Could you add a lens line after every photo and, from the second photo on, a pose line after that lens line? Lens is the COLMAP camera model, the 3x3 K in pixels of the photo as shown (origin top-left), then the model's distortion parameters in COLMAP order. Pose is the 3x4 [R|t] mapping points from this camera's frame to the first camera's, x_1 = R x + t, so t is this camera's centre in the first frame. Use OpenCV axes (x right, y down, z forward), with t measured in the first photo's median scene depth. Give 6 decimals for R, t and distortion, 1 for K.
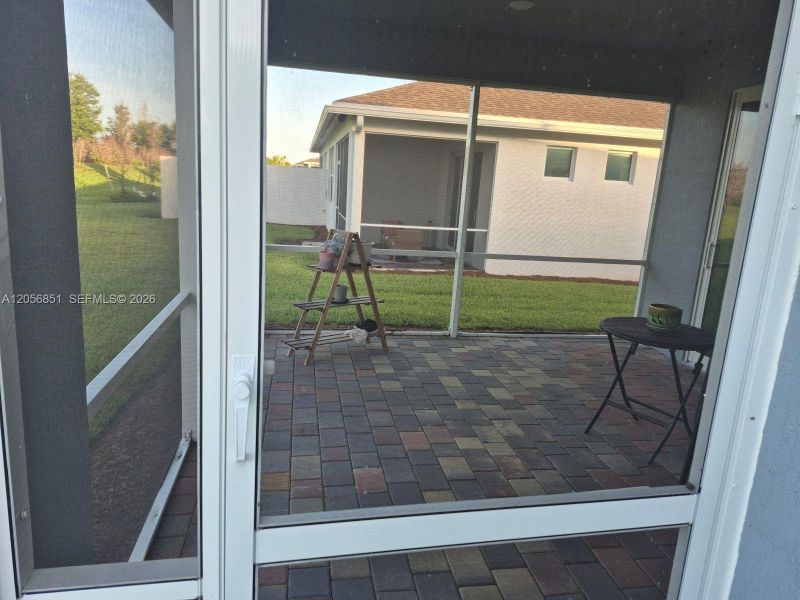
lens RADIAL K [[560.6, 0, 410.1], [0, 560.6, 296.1], [0, 0, 1]] dist [0.082556, -0.096314]
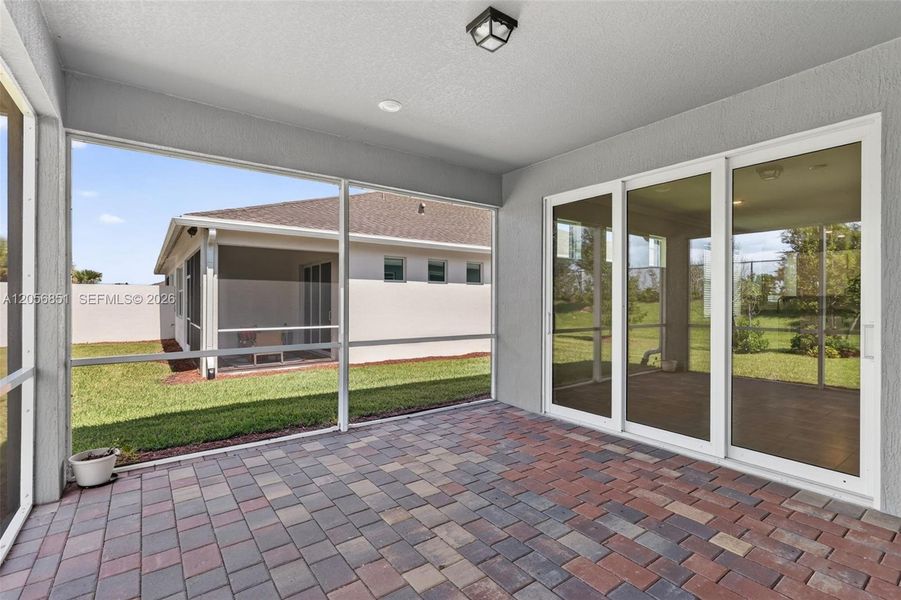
lens RADIAL K [[409.5, 0, 446.5], [0, 409.5, 299.3], [0, 0, 1]] dist [-0.000353, 0.000088]
pose [[0.898584, -0.061009, 0.434539, -0.058760], [0.143855, 0.976517, -0.160377, -0.009700], [-0.414550, 0.206623, 0.886259, 0.282561]]
